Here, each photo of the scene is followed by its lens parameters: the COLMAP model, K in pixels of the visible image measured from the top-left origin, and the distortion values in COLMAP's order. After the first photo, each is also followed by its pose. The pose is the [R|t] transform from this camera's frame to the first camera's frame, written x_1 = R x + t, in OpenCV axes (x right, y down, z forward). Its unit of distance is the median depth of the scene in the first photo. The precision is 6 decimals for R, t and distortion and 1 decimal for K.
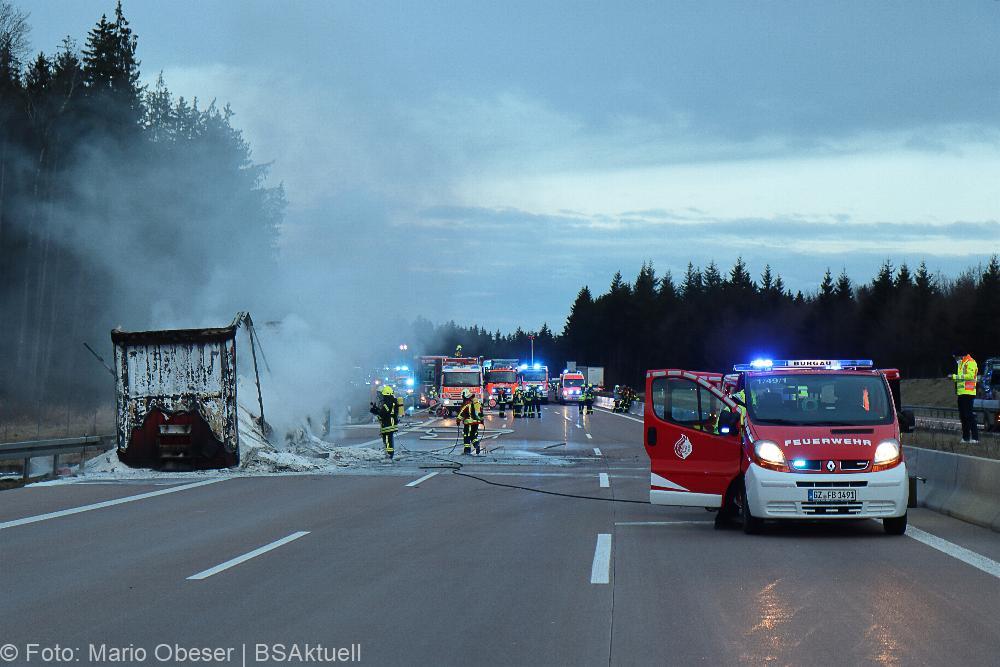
lens RADIAL K [[2088.7, 0, 500.0], [0, 2088.7, 333.5], [0, 0, 1]] dist [0.006999, 0.015031]
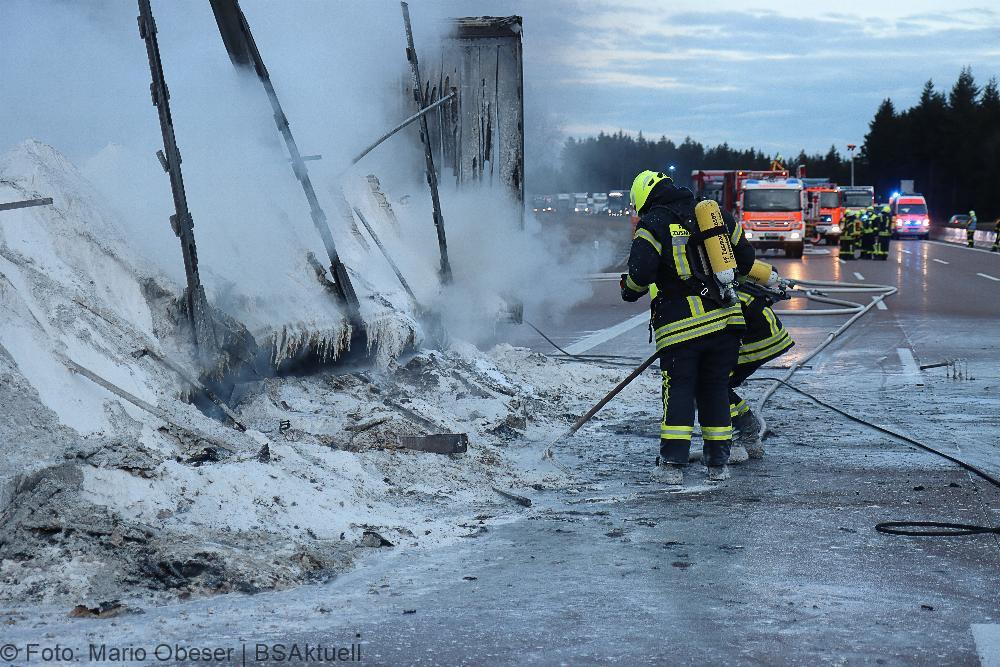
lens RADIAL K [[2088.7, 0, 500.0], [0, 2088.7, 333.5], [0, 0, 1]] dist [0.006999, 0.015031]
pose [[0.992165, 0.011100, -0.124439, -0.009126], [-0.001087, 0.996774, 0.080248, 0.004877], [0.124929, -0.079484, 0.988977, 0.148124]]
